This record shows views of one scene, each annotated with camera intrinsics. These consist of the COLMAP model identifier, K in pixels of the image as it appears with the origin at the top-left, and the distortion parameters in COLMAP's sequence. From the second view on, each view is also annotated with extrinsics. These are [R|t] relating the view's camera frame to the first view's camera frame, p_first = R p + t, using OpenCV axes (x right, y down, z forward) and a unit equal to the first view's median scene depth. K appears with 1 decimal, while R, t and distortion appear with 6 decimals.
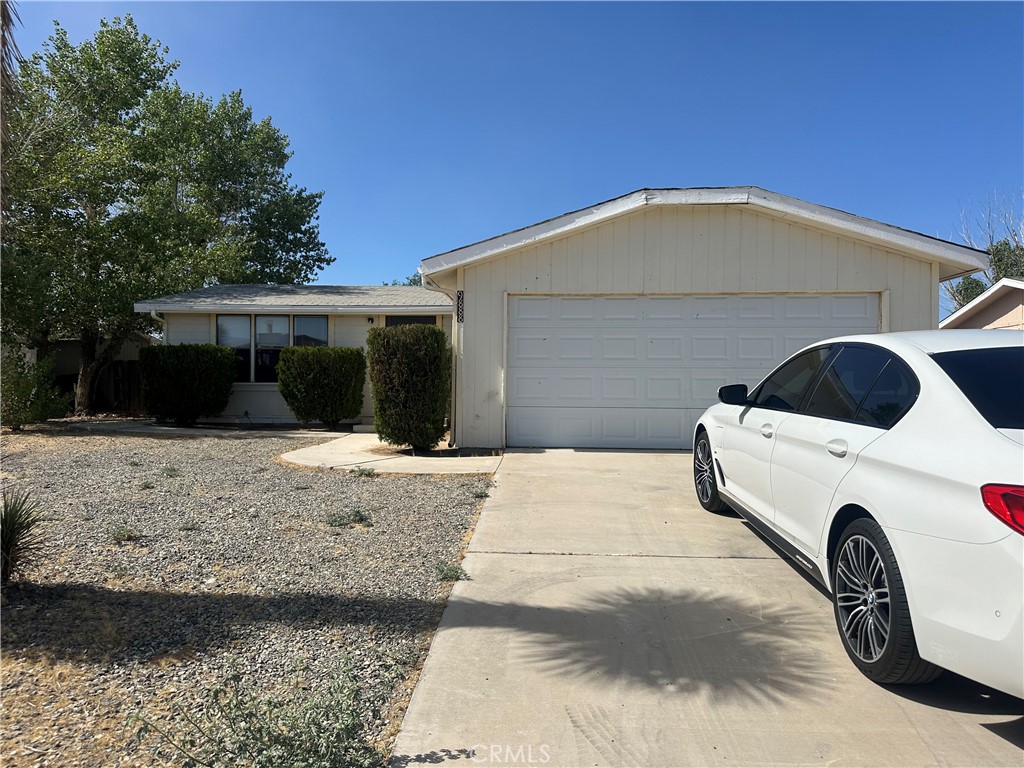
lens RADIAL K [[707.8, 0, 508.8], [0, 707.8, 387.1], [0, 0, 1]] dist [0.157990, -0.291694]
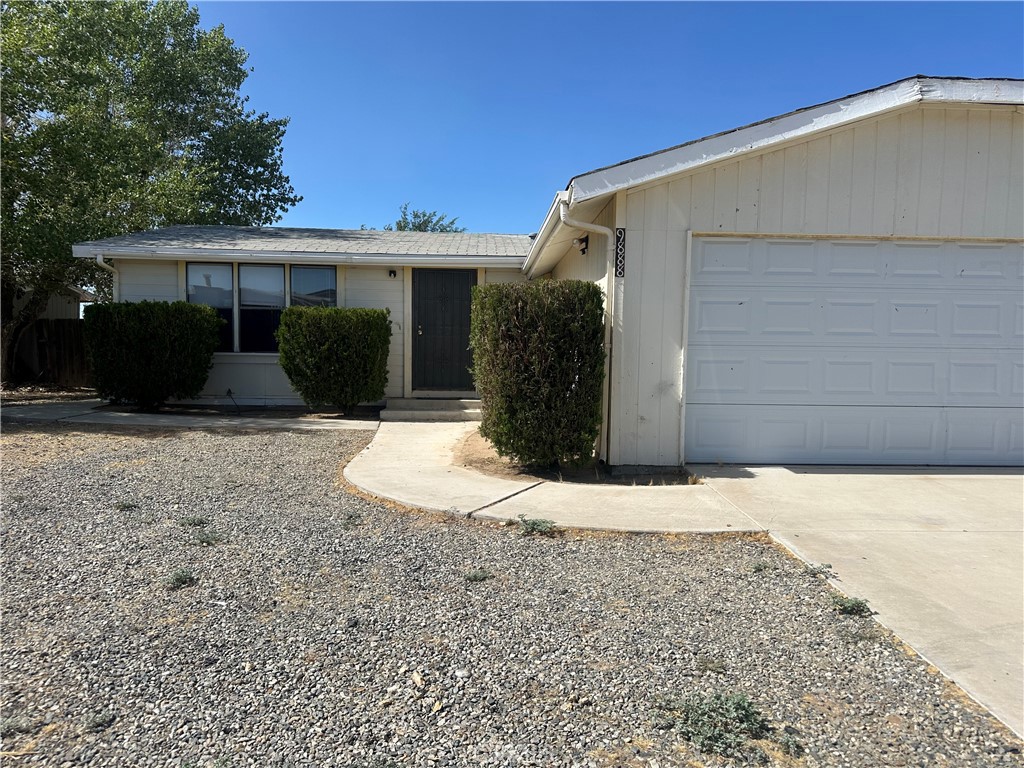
lens RADIAL K [[711.0, 0, 510.9], [0, 711.0, 388.9], [0, 0, 1]] dist [0.081603, -0.107578]
pose [[0.995312, 0.000729, 0.096710, -0.147836], [-0.006643, 0.998125, 0.060841, -0.017176], [-0.096485, -0.061198, 0.993451, 0.219930]]
